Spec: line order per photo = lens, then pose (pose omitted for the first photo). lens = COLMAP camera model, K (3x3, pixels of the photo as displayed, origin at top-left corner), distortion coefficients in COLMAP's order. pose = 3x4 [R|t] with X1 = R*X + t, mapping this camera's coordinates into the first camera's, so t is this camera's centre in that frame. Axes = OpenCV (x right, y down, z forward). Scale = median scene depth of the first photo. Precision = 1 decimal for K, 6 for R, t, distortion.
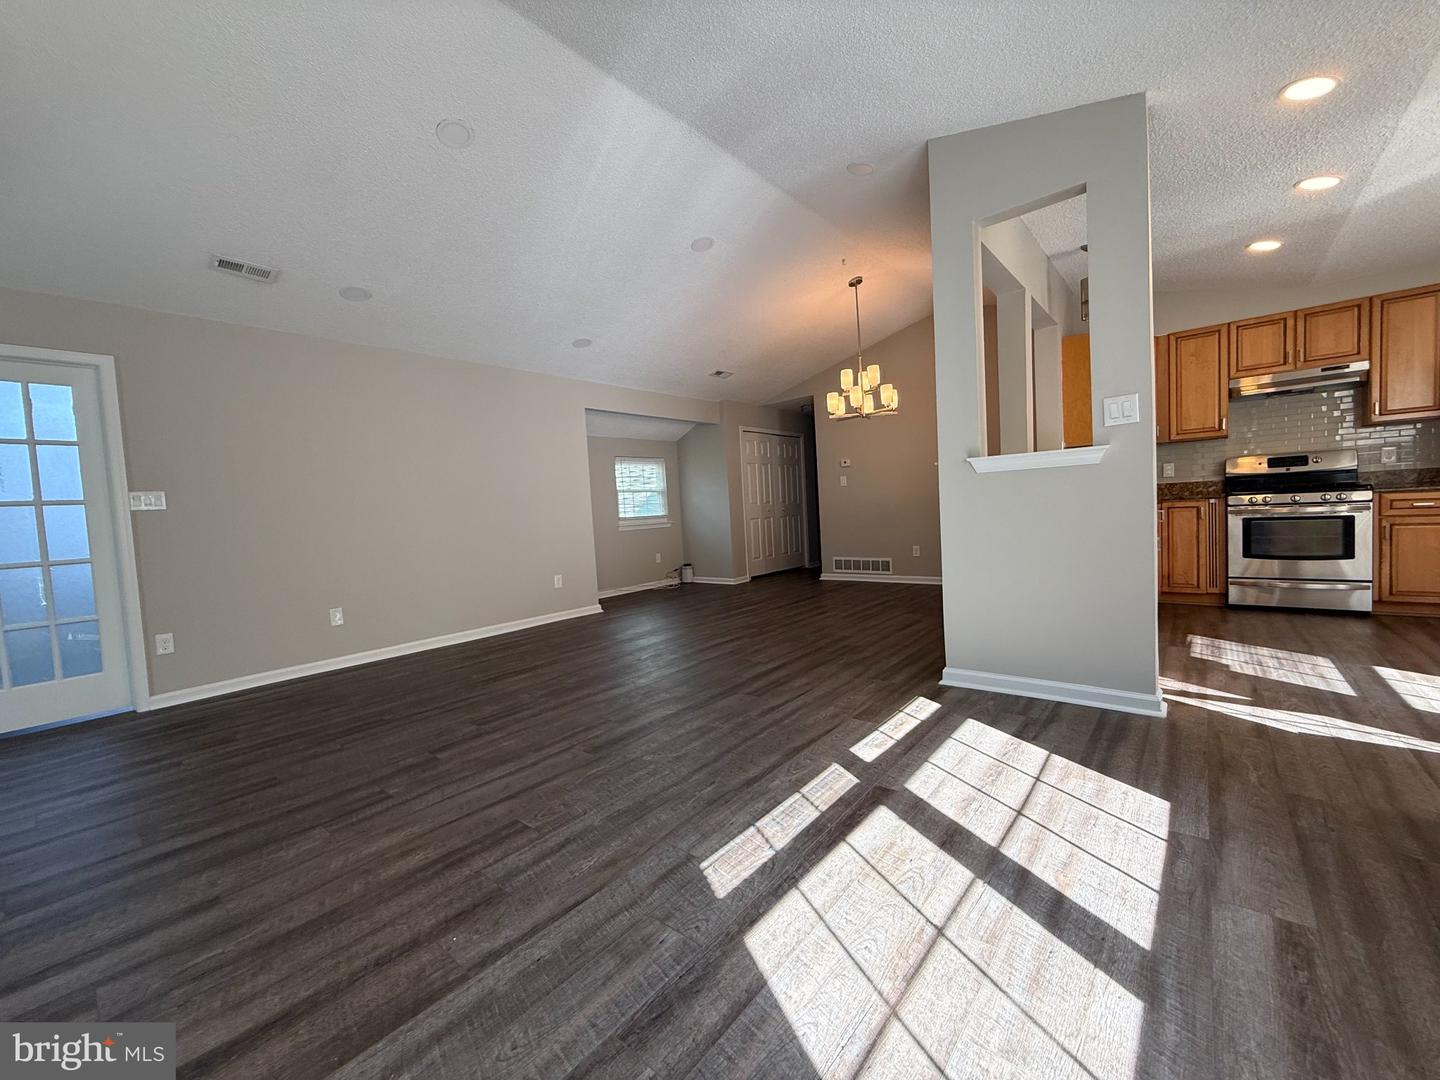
lens RADIAL K [[577.1, 0, 712.1], [0, 577.1, 539.3], [0, 0, 1]] dist [0.001097, 0.000649]
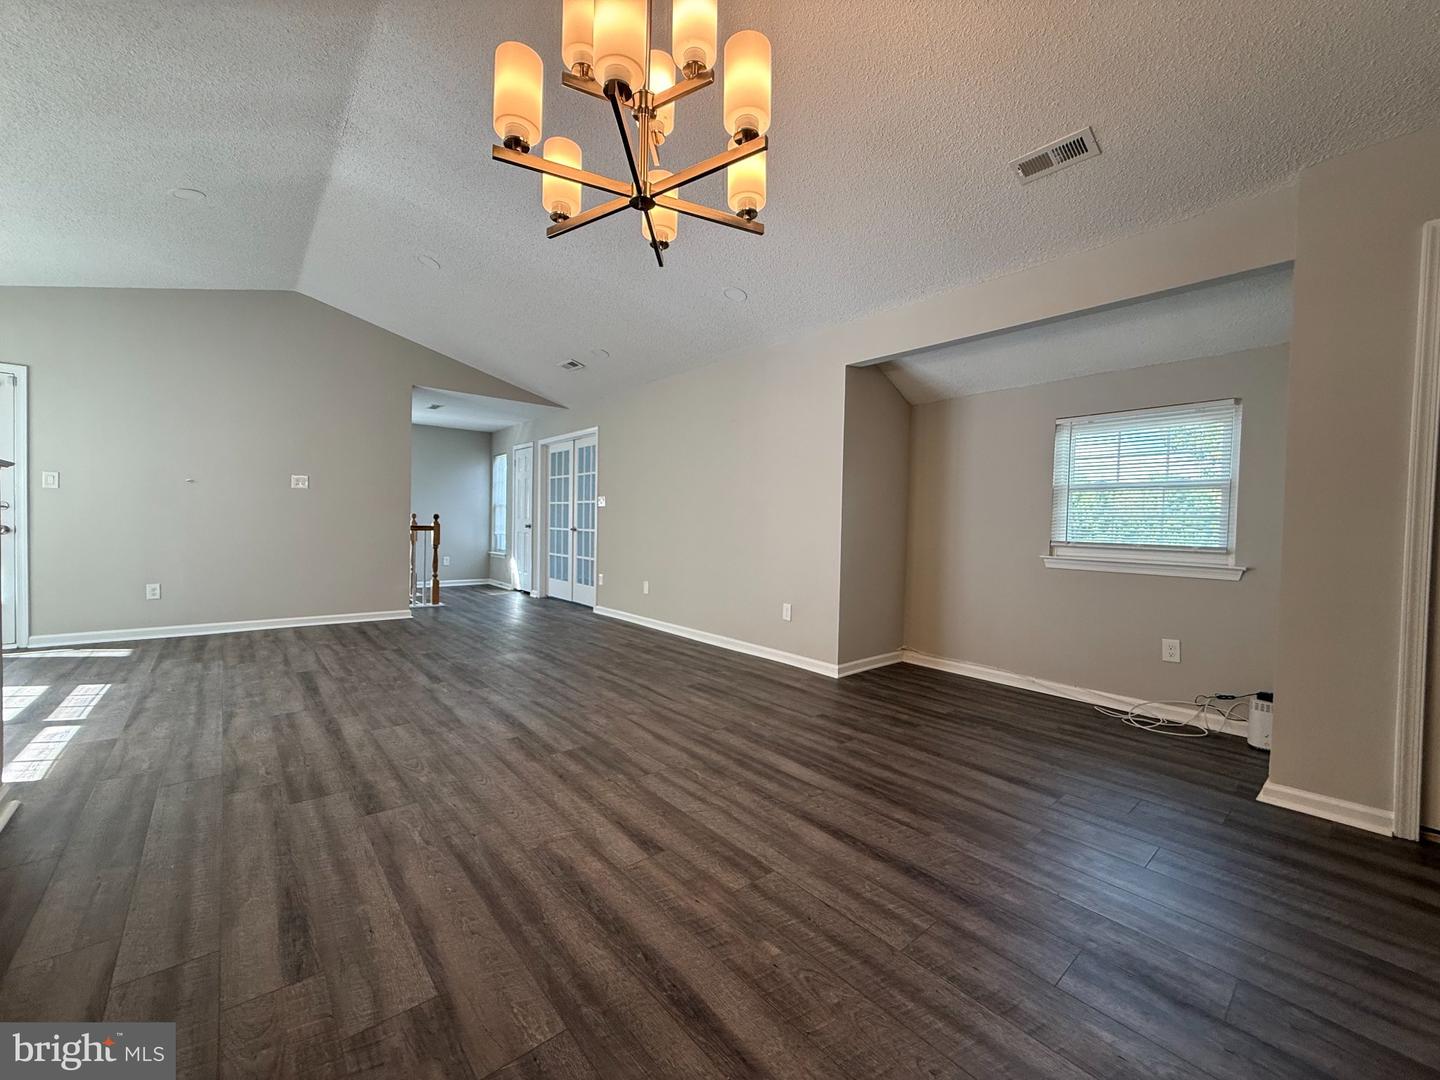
lens RADIAL K [[577.1, 0, 715.8], [0, 577.1, 536.1], [0, 0, 1]] dist [0.001097, 0.000649]
pose [[-0.165252, 0.077371, -0.983212, 0.534757], [-0.060932, 0.994213, 0.088478, -0.096047], [0.984367, 0.074530, -0.159582, 1.122591]]
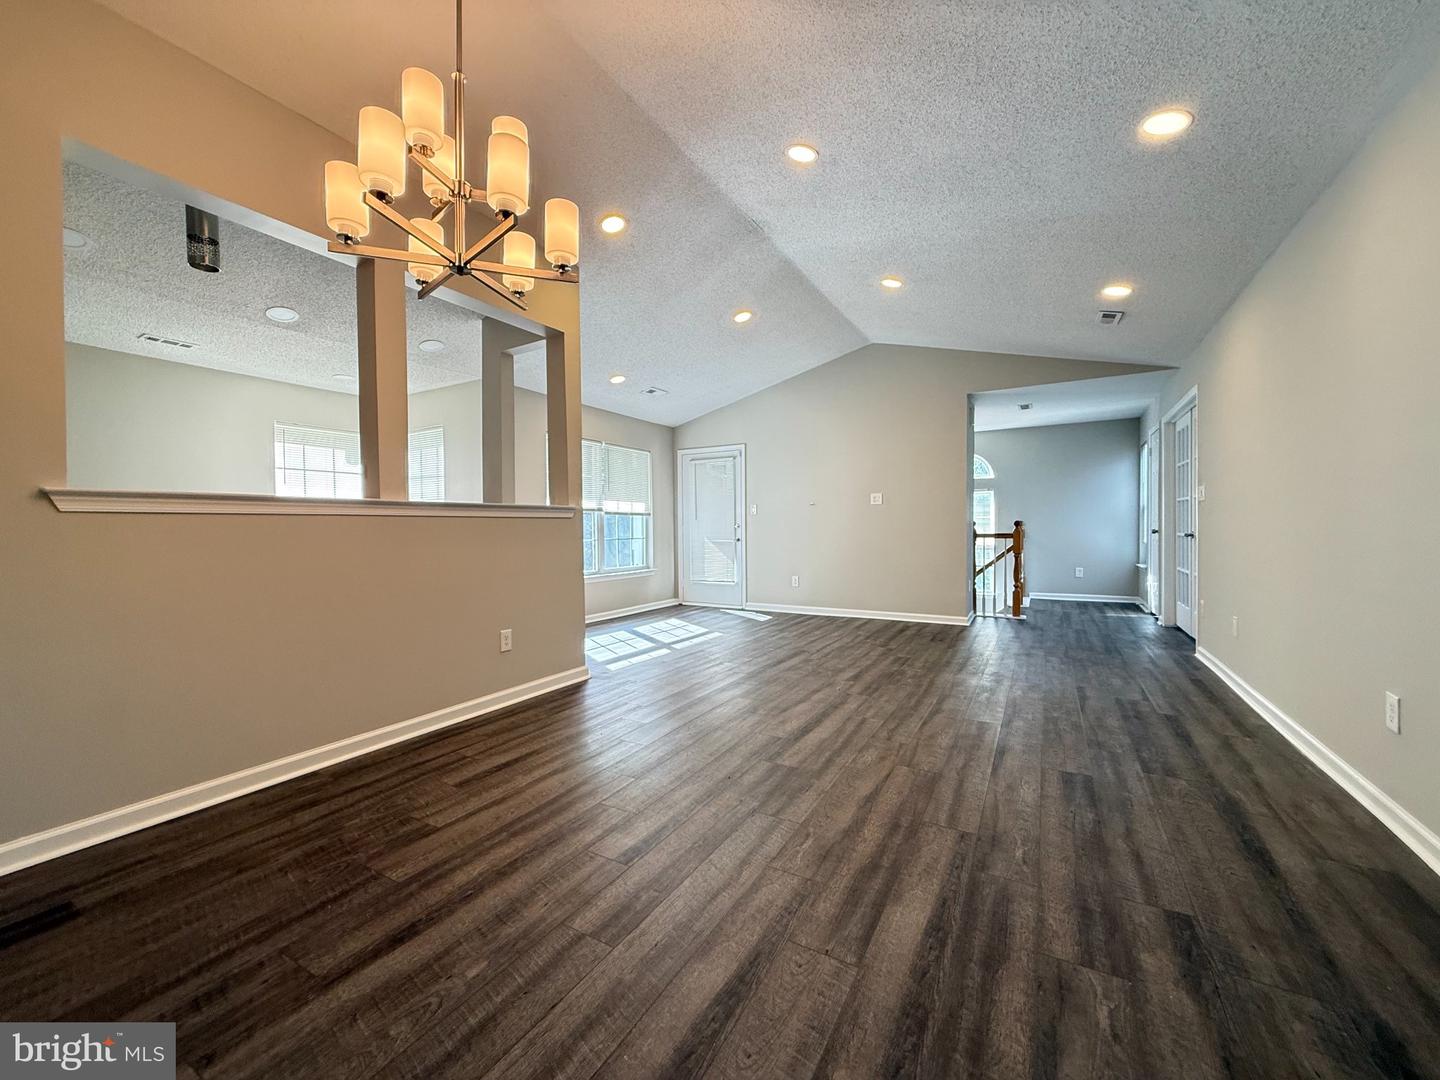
lens RADIAL K [[577.1, 0, 720.1], [0, 577.1, 543.3], [0, 0, 1]] dist [0.001097, 0.000649]
pose [[-0.982928, 0.074839, -0.168084, 0.199349], [0.060962, 0.994406, 0.086263, -0.089366], [0.173599, 0.074543, -0.981991, 1.382055]]
